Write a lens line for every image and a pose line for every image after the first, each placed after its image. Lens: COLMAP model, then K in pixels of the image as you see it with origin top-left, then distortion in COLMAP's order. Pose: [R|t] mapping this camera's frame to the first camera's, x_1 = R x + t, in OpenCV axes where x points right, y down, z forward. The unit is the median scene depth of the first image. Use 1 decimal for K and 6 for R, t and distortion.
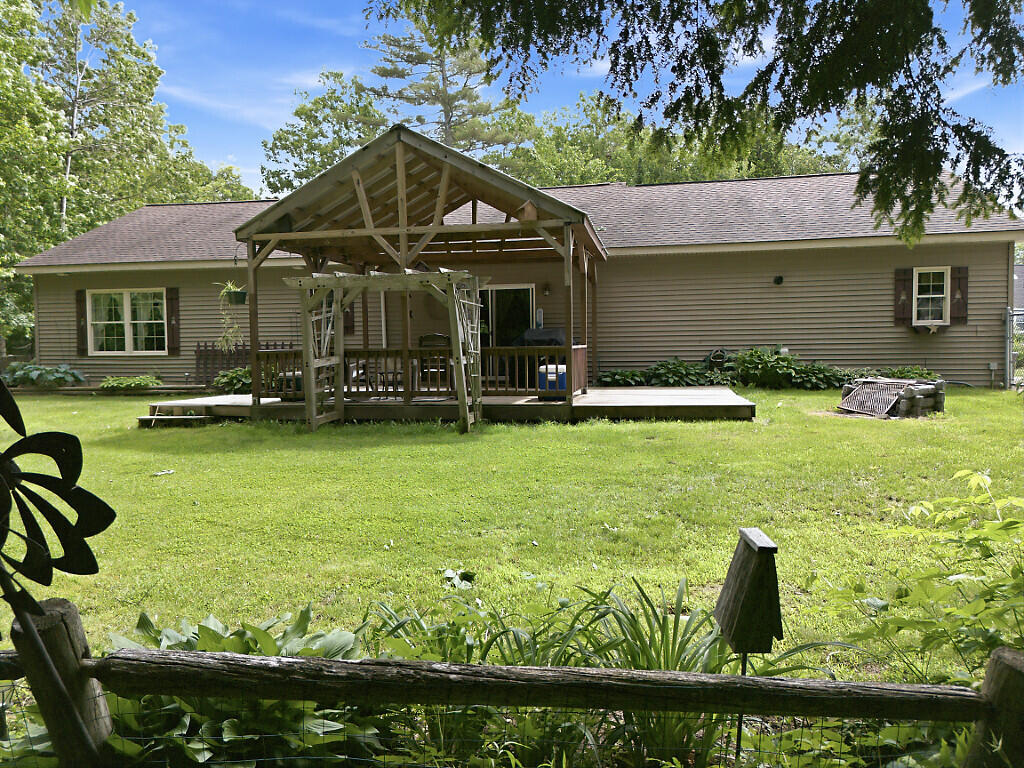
lens RADIAL K [[716.9, 0, 510.4], [0, 716.9, 387.4], [0, 0, 1]] dist [0.021599, -0.015627]
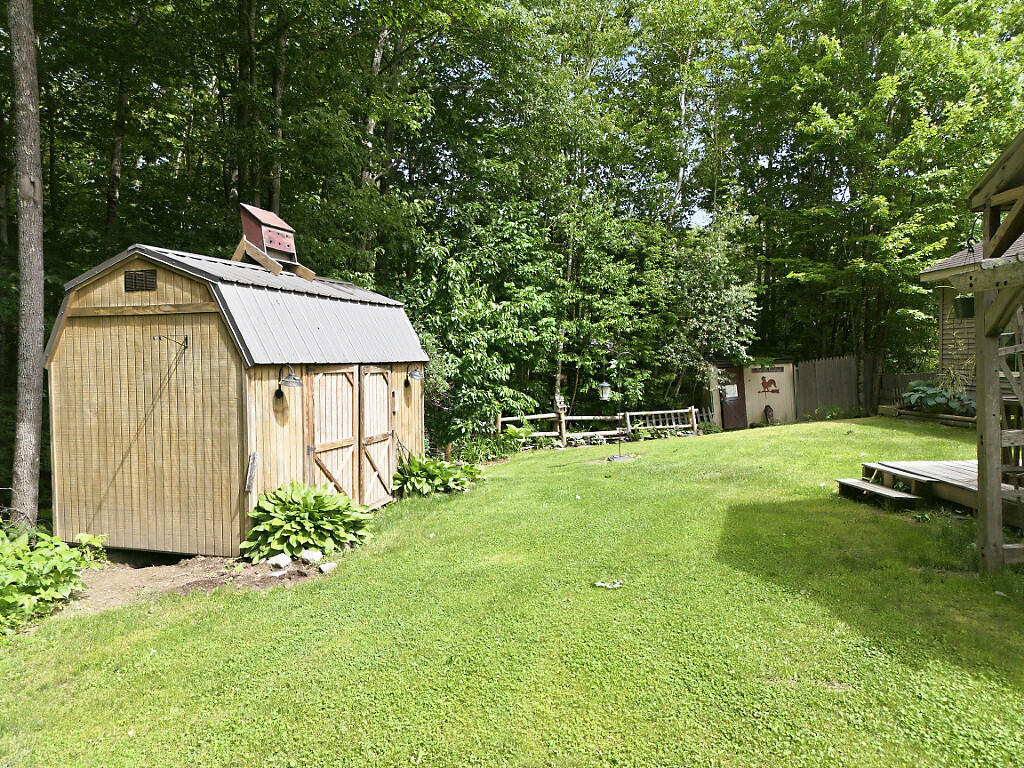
lens RADIAL K [[716.9, 0, 510.7], [0, 716.9, 385.9], [0, 0, 1]] dist [0.021599, -0.015627]
pose [[0.200621, 0.042659, -0.978740, 0.101033], [-0.036043, 0.998697, 0.036141, -0.050526], [0.979006, 0.028026, 0.201897, 0.367706]]
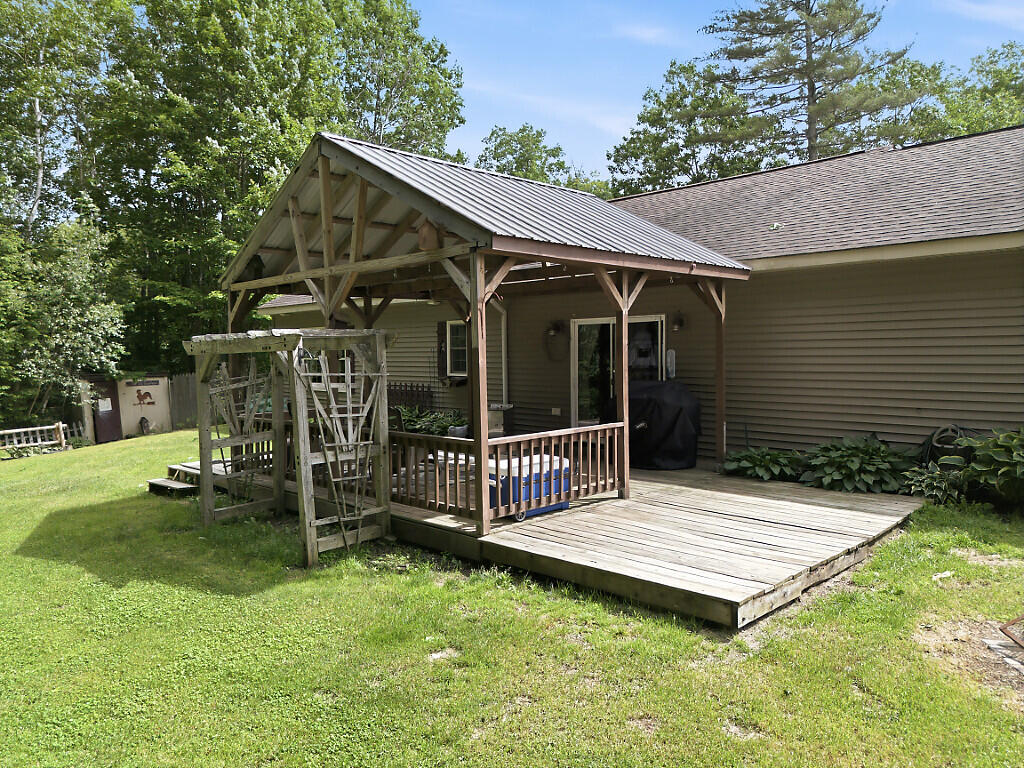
lens RADIAL K [[716.9, 0, 514.4], [0, 716.9, 379.7], [0, 0, 1]] dist [0.021599, -0.015627]
pose [[0.828926, 0.021059, -0.558962, 0.307891], [-0.026757, 0.999640, -0.002017, -0.075464], [0.558718, 0.016628, 0.829191, 0.334599]]
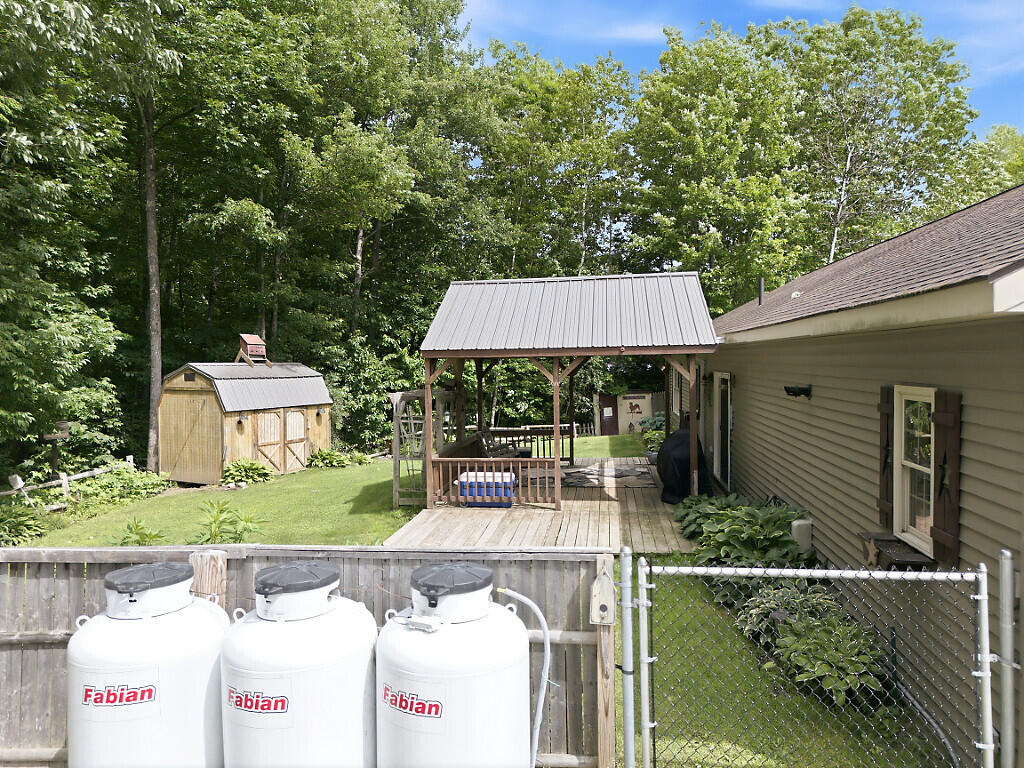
lens RADIAL K [[716.9, 0, 512.8], [0, 716.9, 382.8], [0, 0, 1]] dist [0.021599, -0.015627]
pose [[0.036867, 0.039964, -0.998521, 0.869112], [-0.040535, 0.998437, 0.038464, -0.160586], [0.998498, 0.039057, 0.038430, 0.746469]]
